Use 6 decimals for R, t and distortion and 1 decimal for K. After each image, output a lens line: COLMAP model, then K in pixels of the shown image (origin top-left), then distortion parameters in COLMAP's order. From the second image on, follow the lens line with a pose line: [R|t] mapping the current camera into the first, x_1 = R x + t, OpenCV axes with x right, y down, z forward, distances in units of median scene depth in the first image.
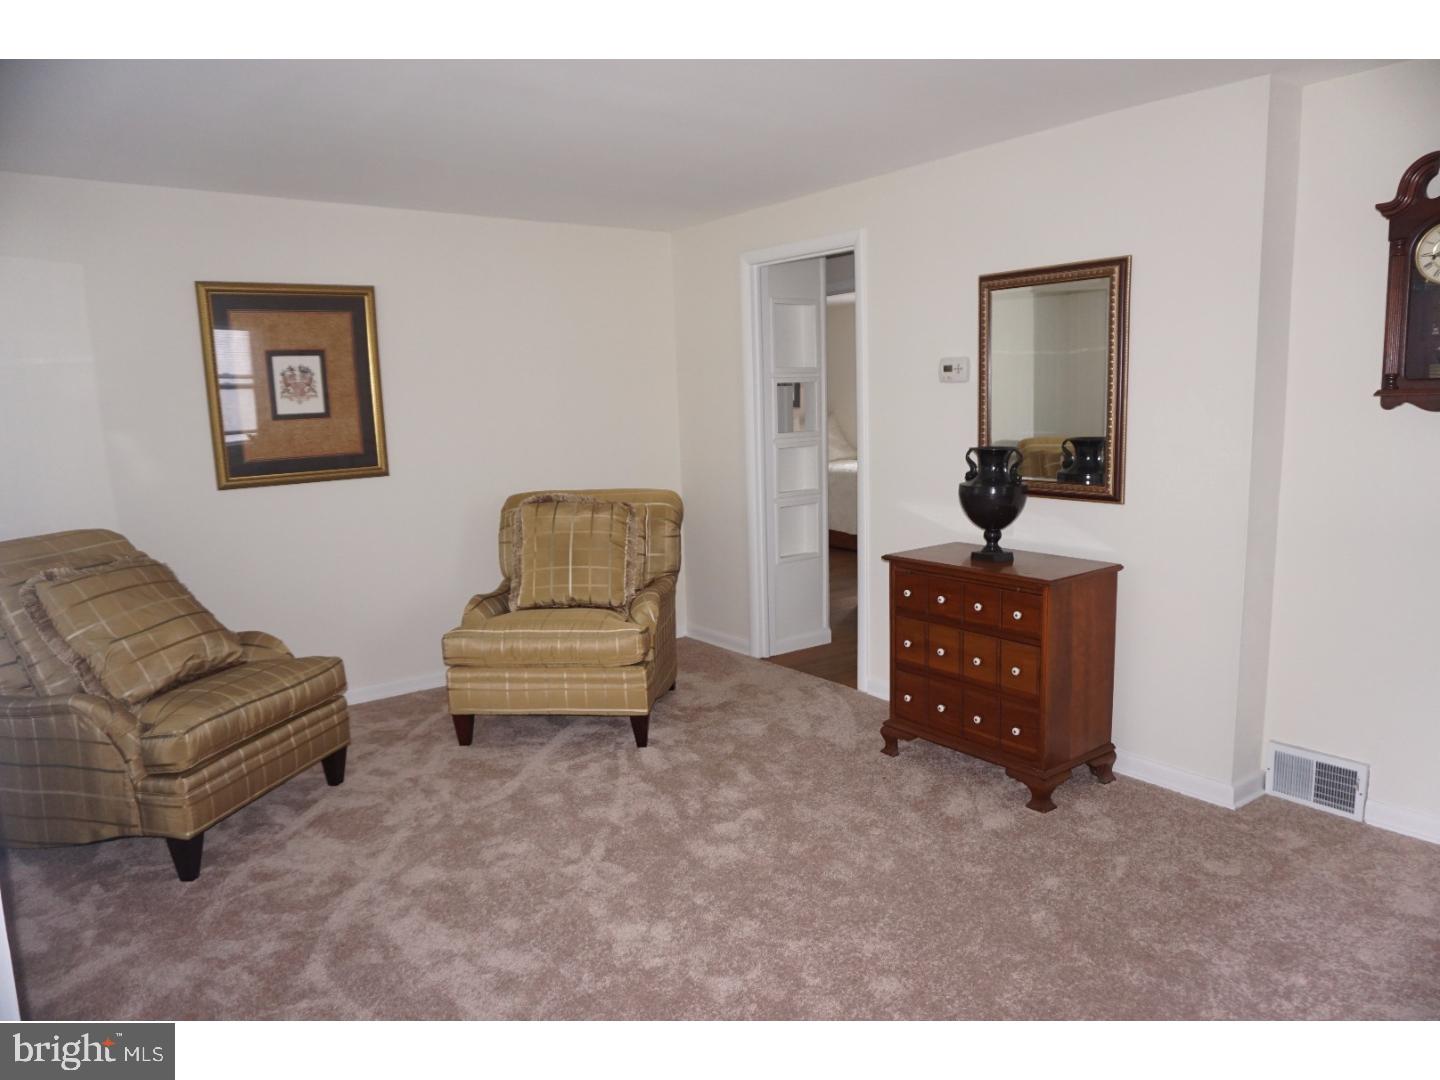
lens RADIAL K [[1011.1, 0, 720.0], [0, 1011.1, 540.0], [0, 0, 1]] dist [-0.000755, 0.007127]
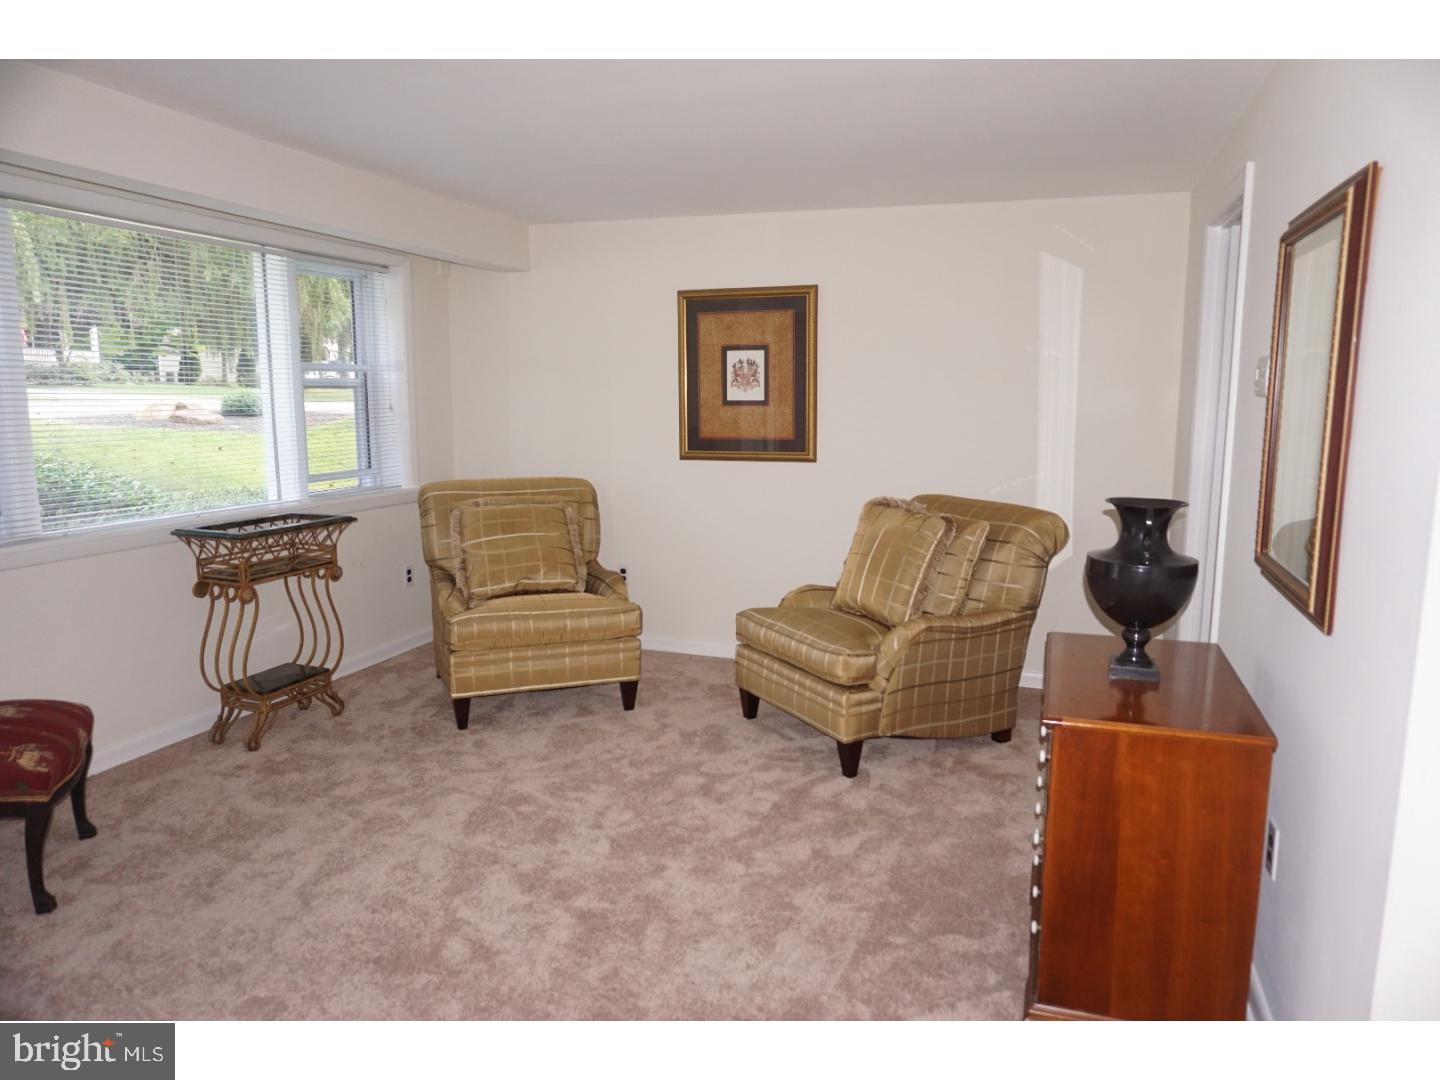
lens RADIAL K [[1011.1, 0, 720.0], [0, 1011.1, 540.0], [0, 0, 1]] dist [-0.000755, 0.007127]
pose [[0.542249, 0.164944, -0.823869, 0.569924], [-0.139461, 0.984609, 0.105335, -0.089079], [0.828563, 0.057780, 0.556906, 0.354996]]
